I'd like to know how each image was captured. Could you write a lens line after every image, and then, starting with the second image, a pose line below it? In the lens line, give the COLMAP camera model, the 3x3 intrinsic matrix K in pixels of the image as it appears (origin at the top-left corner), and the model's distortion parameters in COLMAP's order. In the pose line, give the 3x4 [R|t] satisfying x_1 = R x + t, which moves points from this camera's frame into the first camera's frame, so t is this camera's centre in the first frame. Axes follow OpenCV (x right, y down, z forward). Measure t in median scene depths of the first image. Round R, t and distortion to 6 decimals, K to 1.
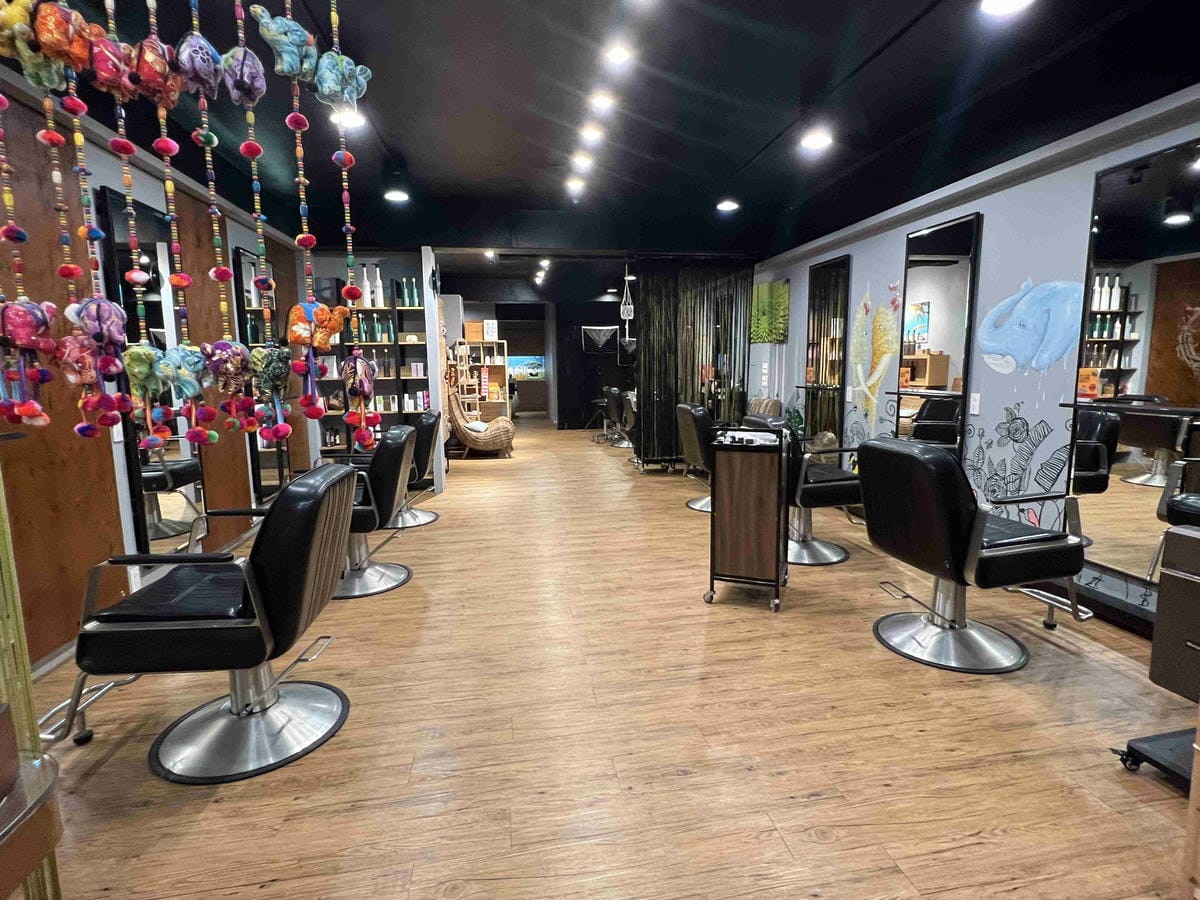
lens RADIAL K [[585.9, 0, 601.0], [0, 585.9, 445.6], [0, 0, 1]] dist [-0.002415, -0.001222]
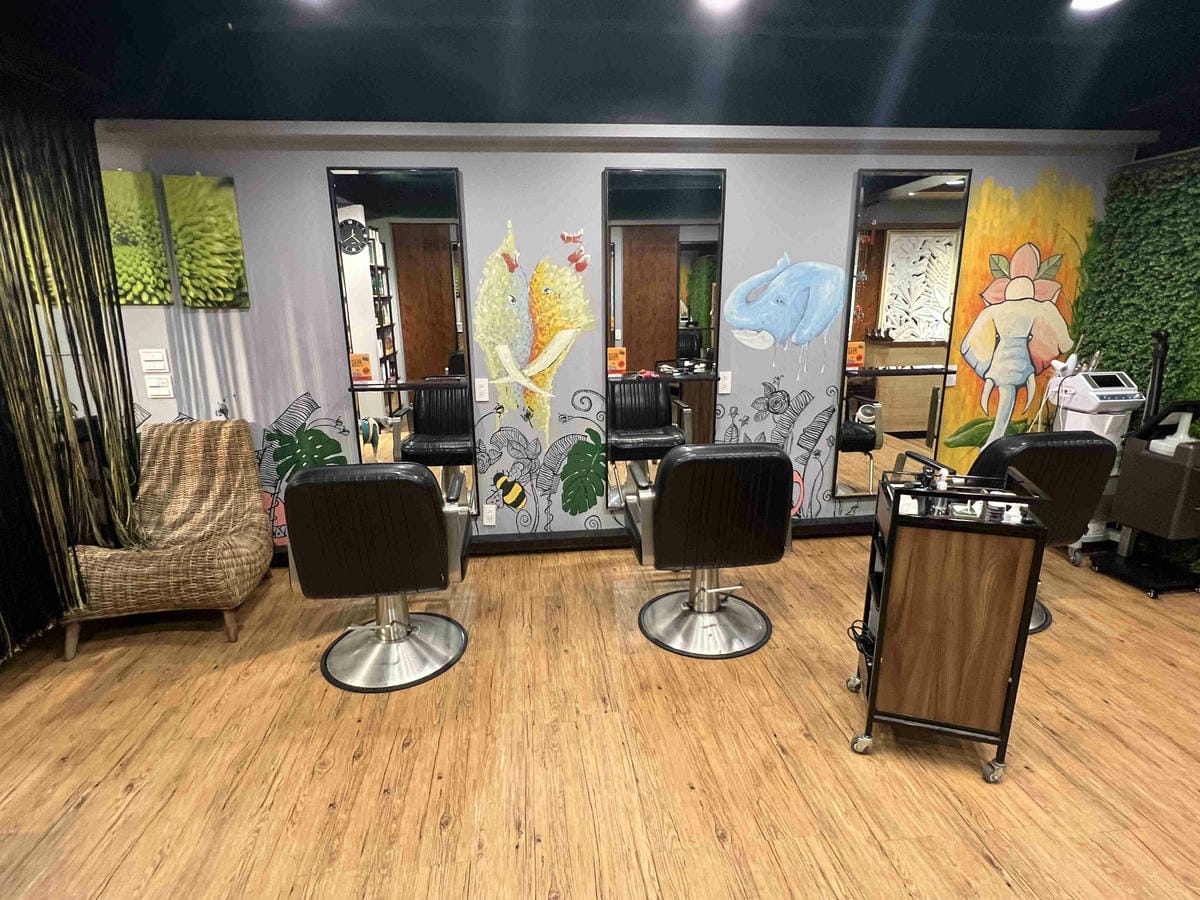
lens RADIAL K [[585.9, 0, 564.1], [0, 585.9, 478.4], [0, 0, 1]] dist [-0.002415, -0.001222]
pose [[0.073256, -0.223251, 0.972004, -0.294359], [0.155493, 0.965261, 0.209984, -0.136894], [-0.985117, 0.135757, 0.105425, 0.995130]]
